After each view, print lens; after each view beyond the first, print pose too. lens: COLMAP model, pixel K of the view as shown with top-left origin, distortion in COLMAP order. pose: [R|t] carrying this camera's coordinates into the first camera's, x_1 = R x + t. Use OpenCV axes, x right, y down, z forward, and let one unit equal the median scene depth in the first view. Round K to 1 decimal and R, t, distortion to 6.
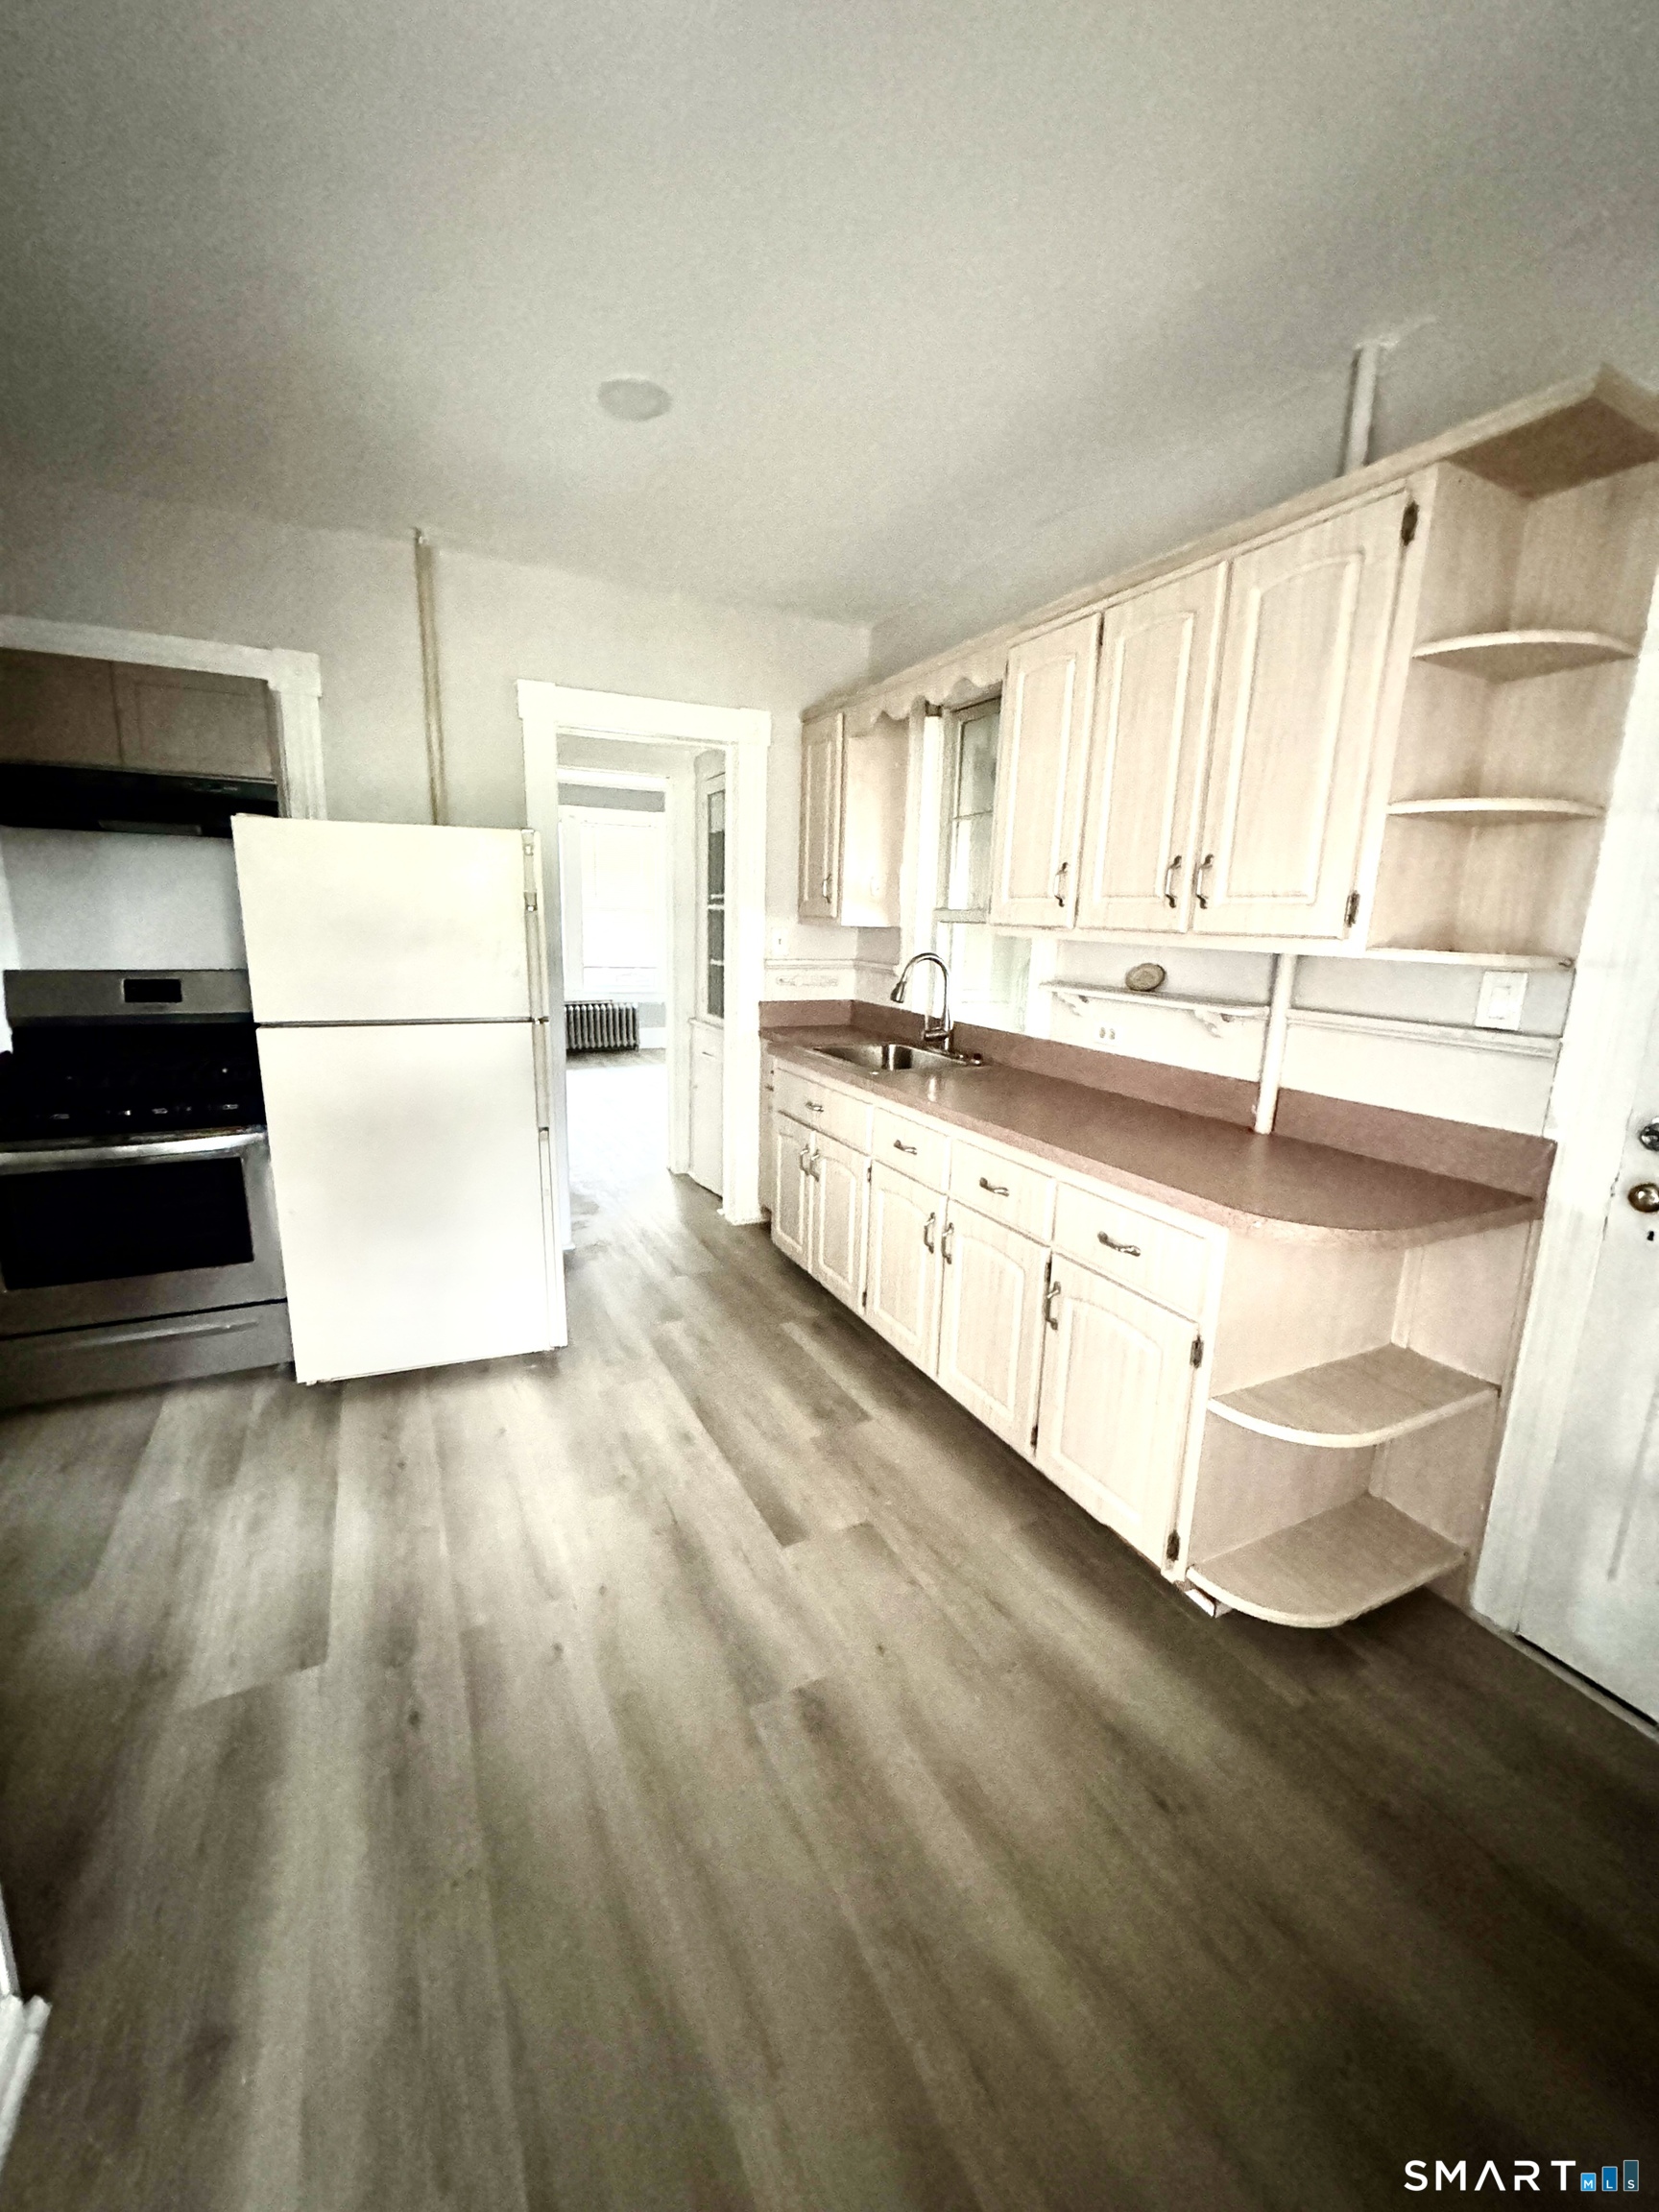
lens RADIAL K [[878.4, 0, 829.5], [0, 878.4, 1106.0], [0, 0, 1]] dist [-0.005044, 0.001145]
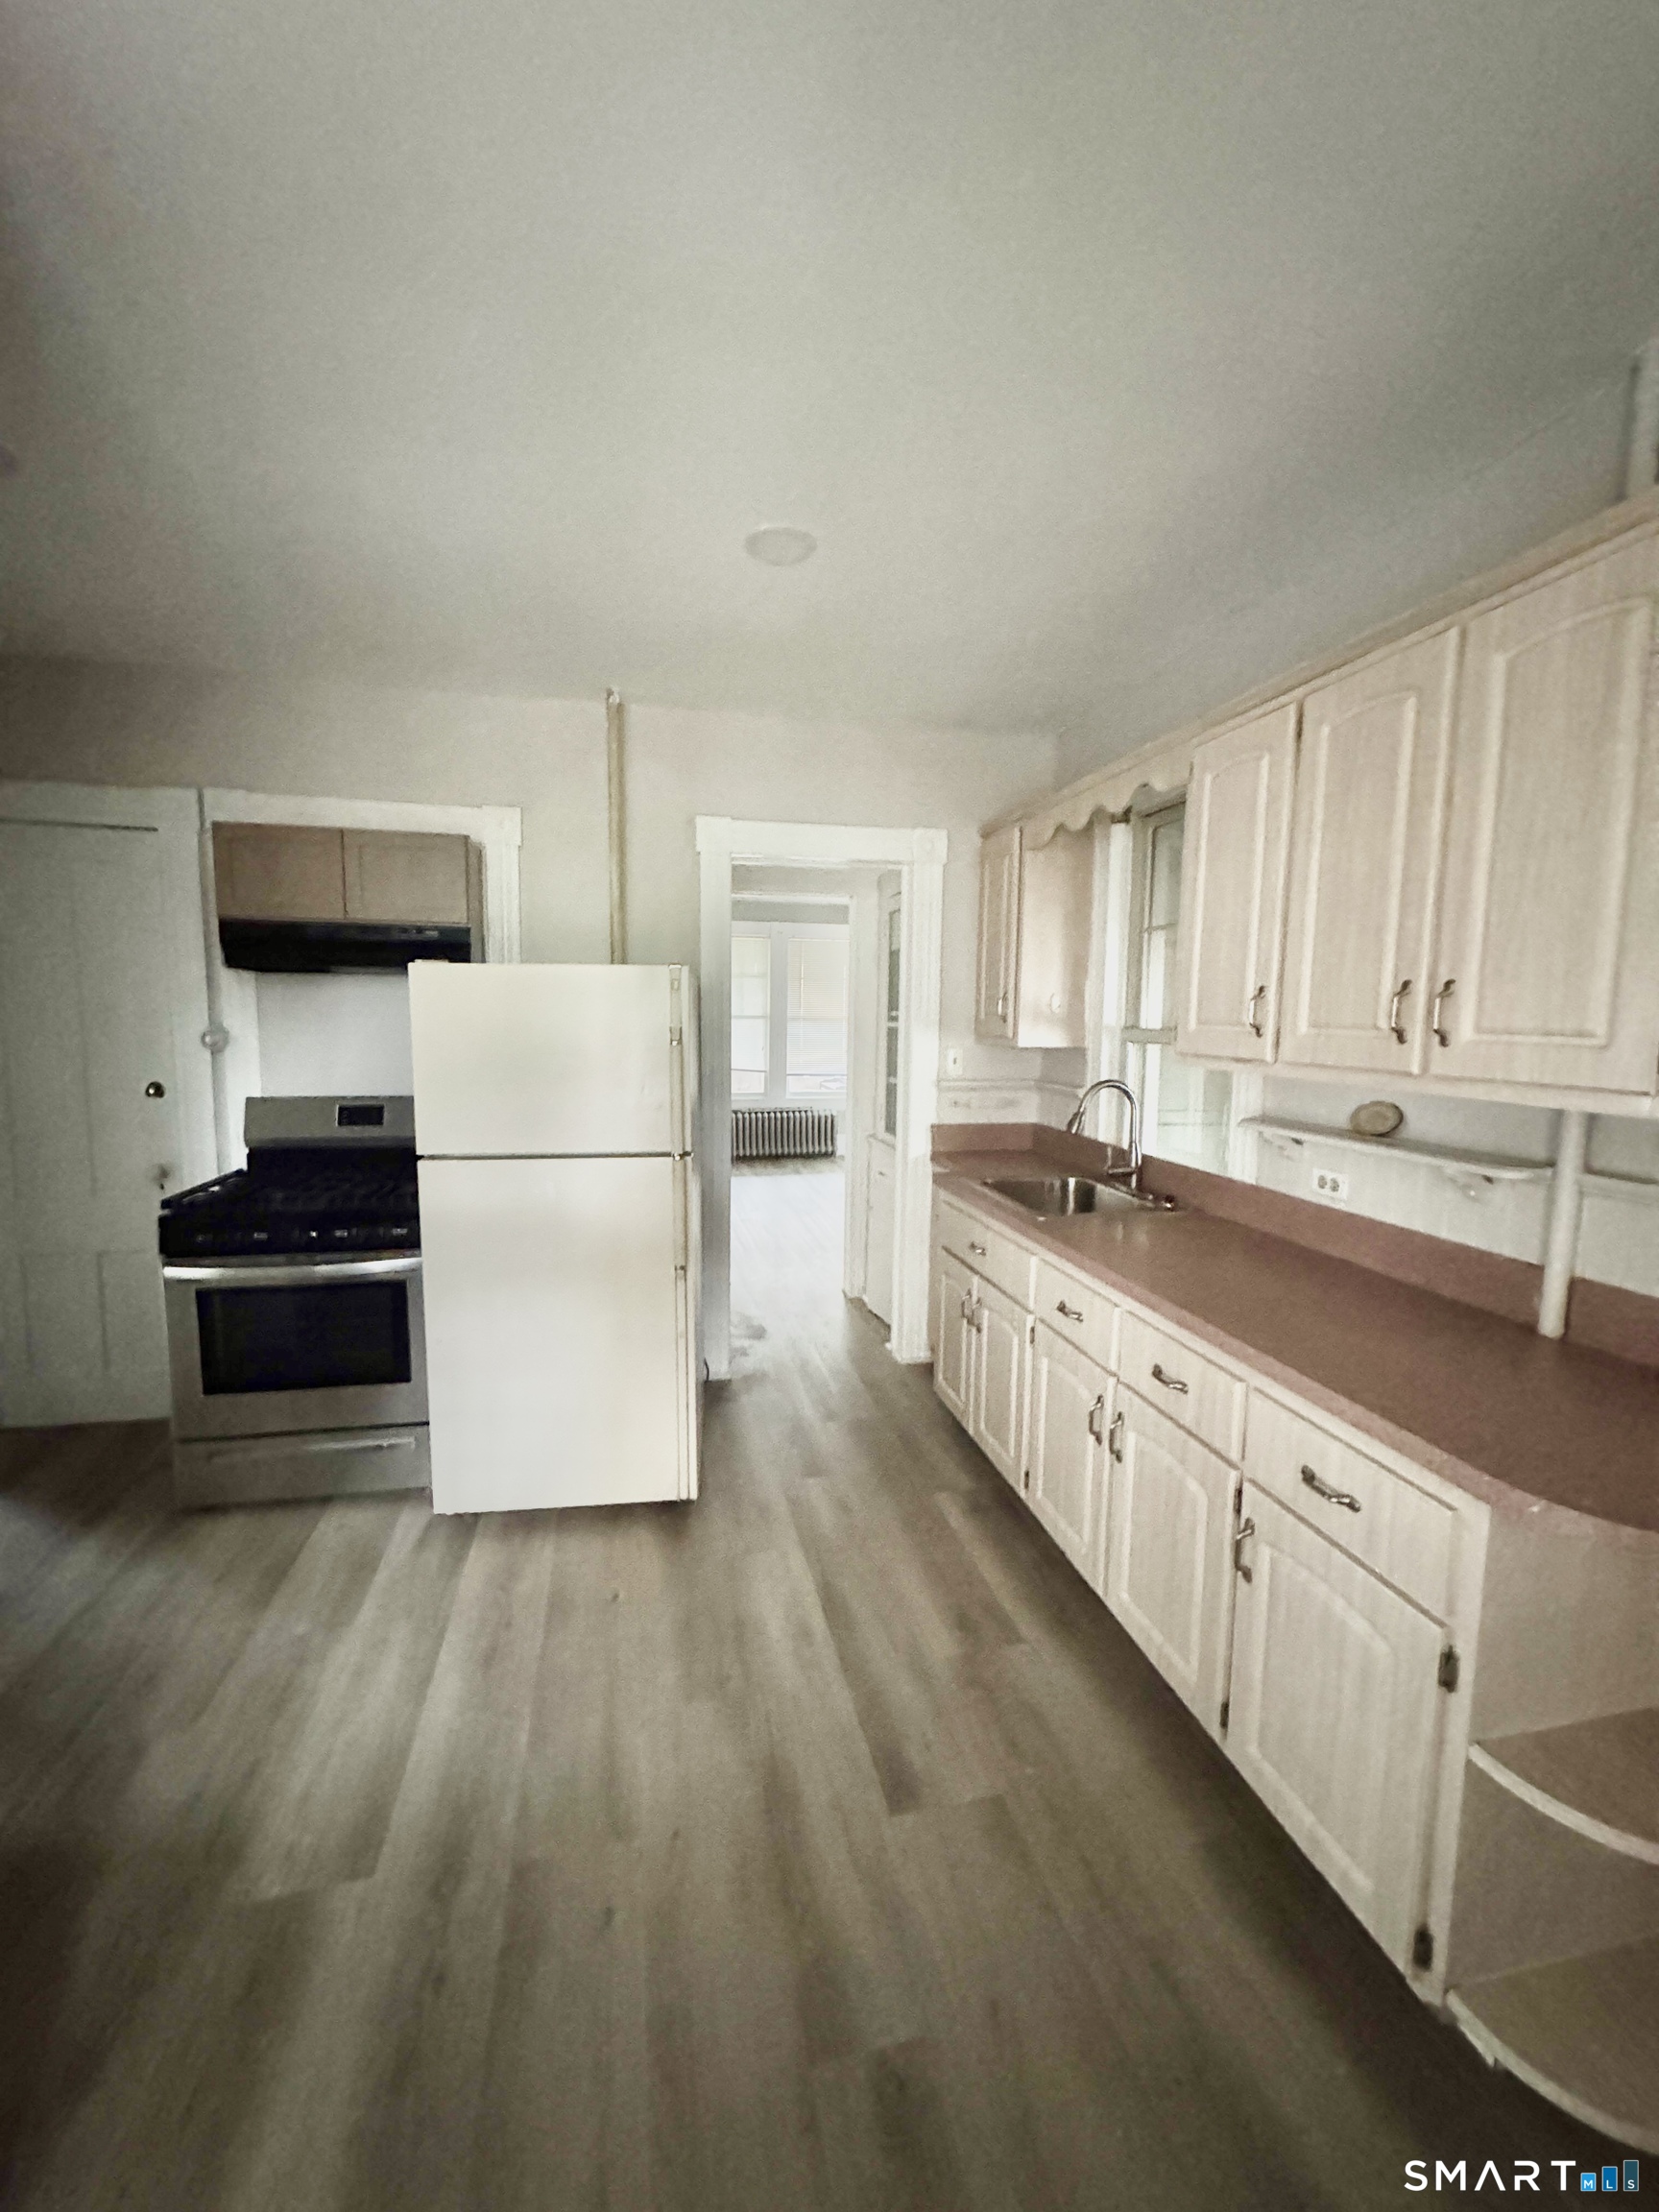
lens RADIAL K [[878.4, 0, 829.5], [0, 878.4, 1106.0], [0, 0, 1]] dist [-0.005044, 0.001145]
pose [[0.970109, 0.009453, -0.242485, 0.062997], [-0.036087, 0.993750, -0.105633, -0.052168], [0.239971, 0.111226, 0.964387, 0.090125]]
